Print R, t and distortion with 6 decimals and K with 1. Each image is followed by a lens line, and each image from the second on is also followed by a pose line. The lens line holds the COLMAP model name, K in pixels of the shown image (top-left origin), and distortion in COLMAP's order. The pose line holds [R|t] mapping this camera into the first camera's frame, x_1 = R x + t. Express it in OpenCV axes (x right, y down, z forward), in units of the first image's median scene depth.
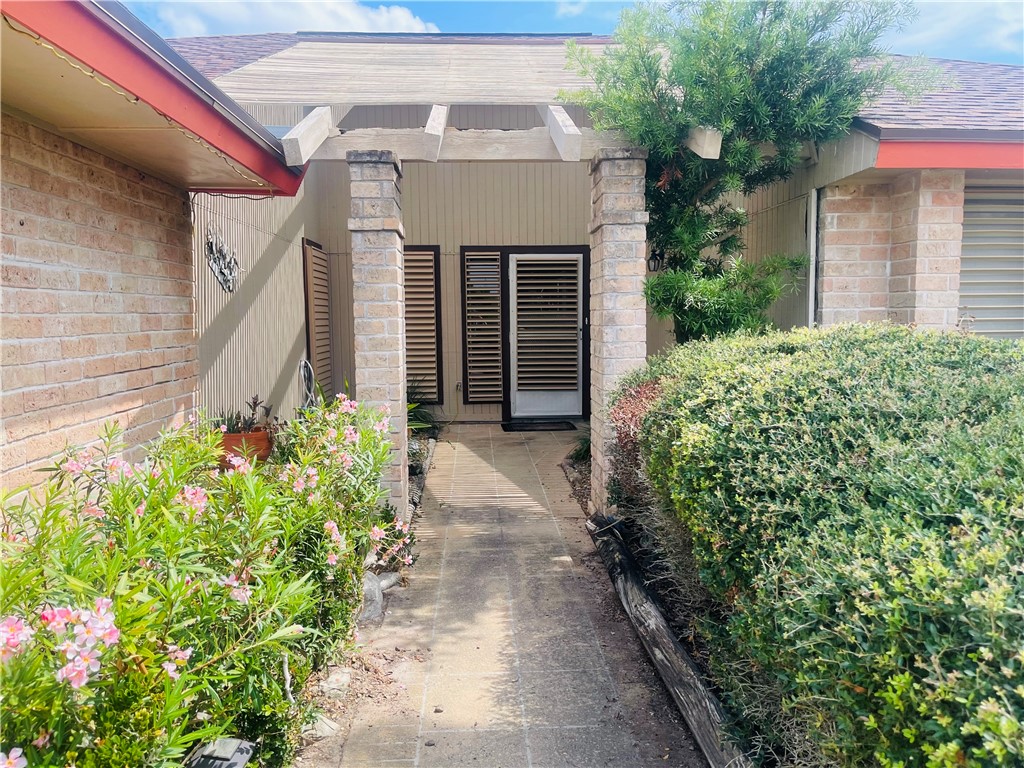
lens RADIAL K [[791.0, 0, 533.2], [0, 791.0, 385.0], [0, 0, 1]] dist [0.054145, -0.002090]
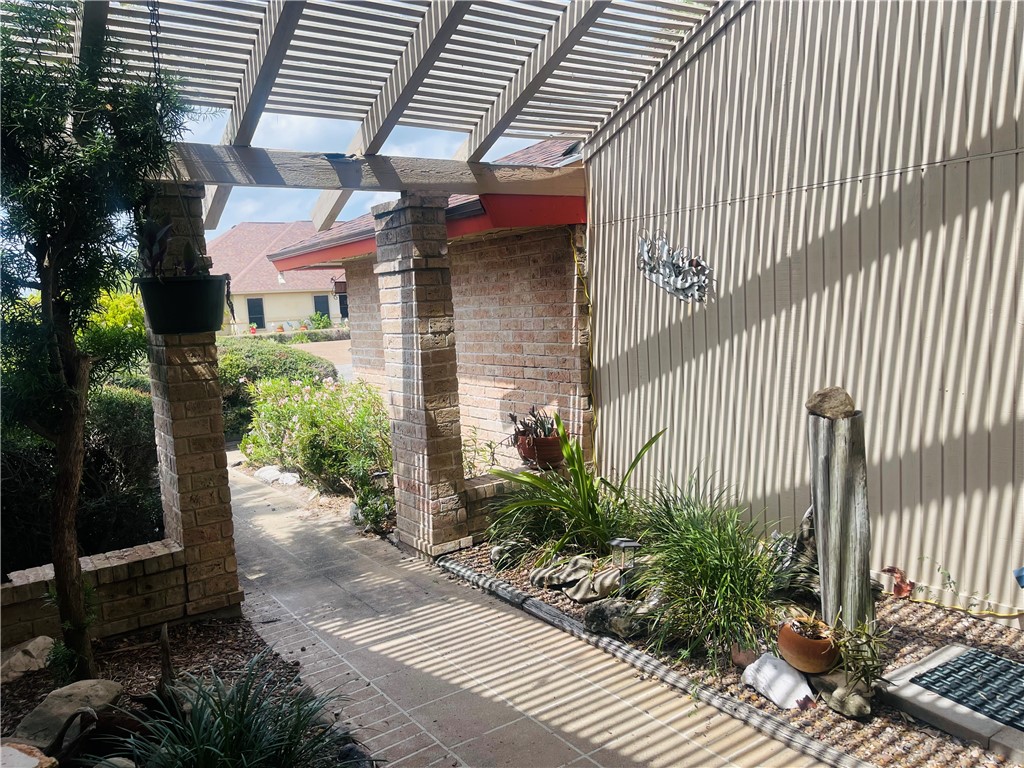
lens RADIAL K [[791.0, 0, 533.2], [0, 791.0, 385.0], [0, 0, 1]] dist [0.054145, -0.002090]
pose [[-0.852607, 0.115570, -0.509612, 0.267151], [0.019047, 0.981461, 0.190711, -0.272991], [0.522205, 0.152895, -0.839003, 2.288891]]
